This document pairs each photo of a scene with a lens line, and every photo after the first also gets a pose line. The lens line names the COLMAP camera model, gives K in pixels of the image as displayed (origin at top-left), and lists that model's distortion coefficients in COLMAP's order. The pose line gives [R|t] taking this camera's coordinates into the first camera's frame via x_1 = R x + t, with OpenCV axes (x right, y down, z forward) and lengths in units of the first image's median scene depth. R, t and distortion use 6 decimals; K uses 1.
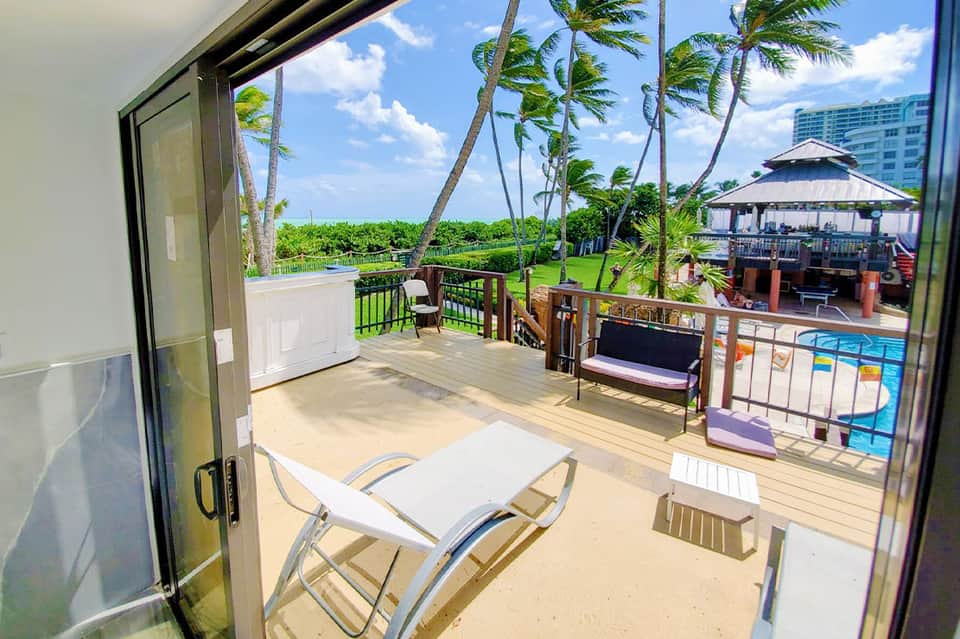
lens RADIAL K [[455.4, 0, 480.0], [0, 455.4, 319.5], [0, 0, 1]] dist [-0.002469, -0.000362]
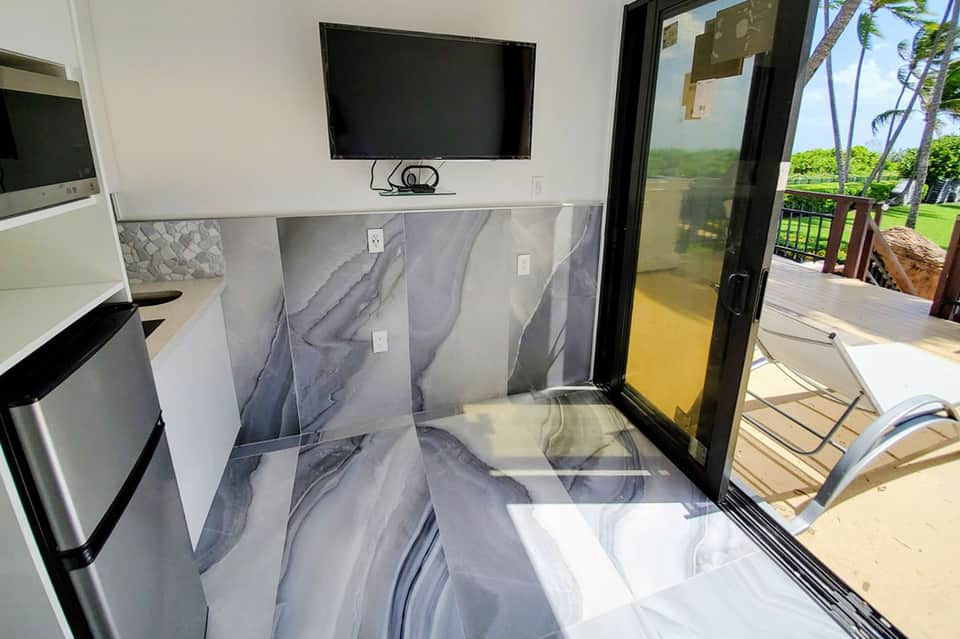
lens RADIAL K [[455.4, 0, 480.0], [0, 455.4, 319.5], [0, 0, 1]] dist [-0.002469, -0.000362]
pose [[0.847323, 0.211990, -0.486933, -0.378696], [-0.134754, 0.972691, 0.188979, 0.197850], [0.513697, -0.094510, 0.852750, -0.305779]]
